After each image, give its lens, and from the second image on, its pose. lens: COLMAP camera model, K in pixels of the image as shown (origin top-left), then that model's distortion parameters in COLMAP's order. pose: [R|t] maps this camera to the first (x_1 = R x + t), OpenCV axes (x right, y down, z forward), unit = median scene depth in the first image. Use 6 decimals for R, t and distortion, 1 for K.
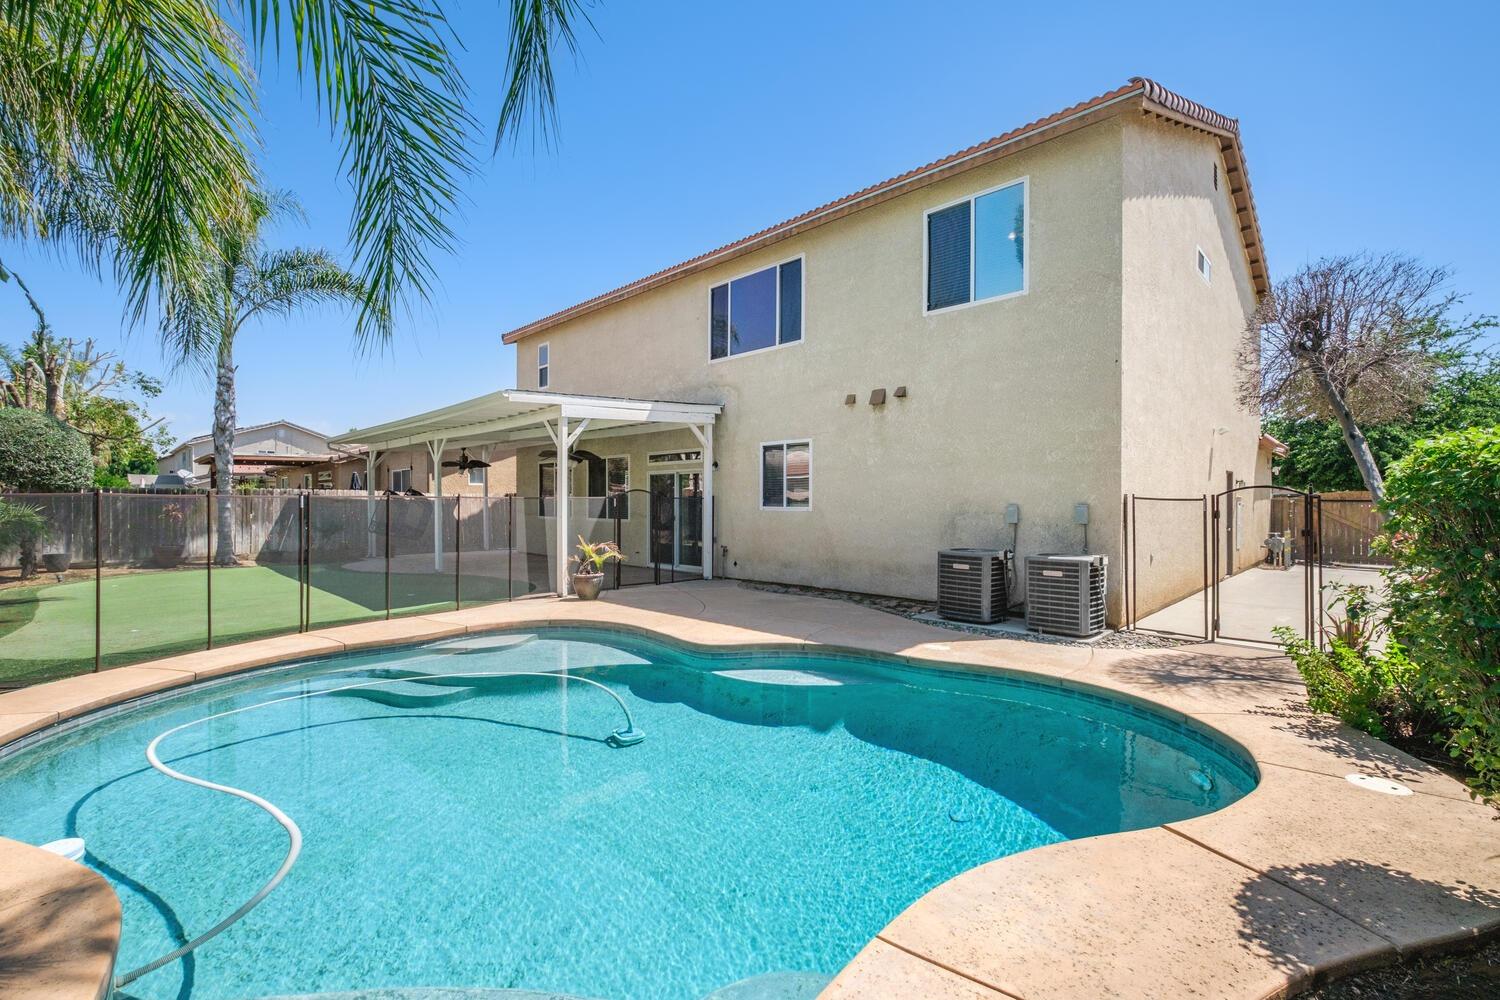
lens RADIAL K [[724.2, 0, 733.9], [0, 724.2, 494.1], [0, 0, 1]] dist [0.026305, 0.000223]
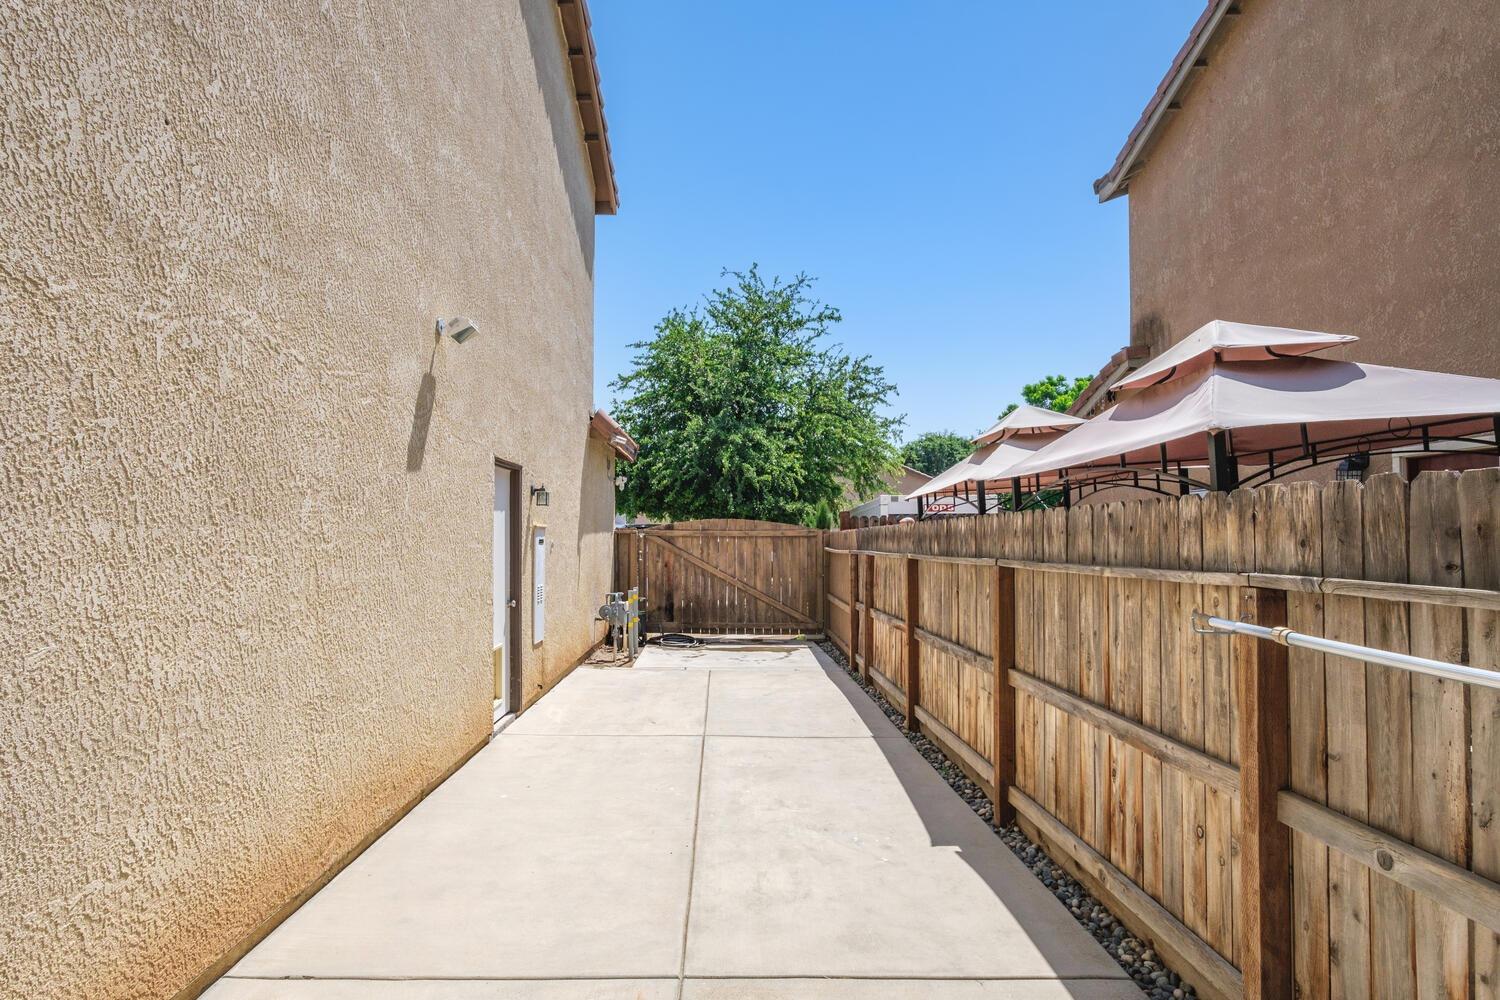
lens RADIAL K [[795.5, 0, 743.3], [0, 795.5, 508.0], [0, 0, 1]] dist [-0.001004, 0.000900]
pose [[0.728279, 0.014779, 0.685122, 0.342725], [0.003905, 0.999662, -0.025715, 0.004158], [-0.685270, 0.021403, 0.727975, 0.431463]]
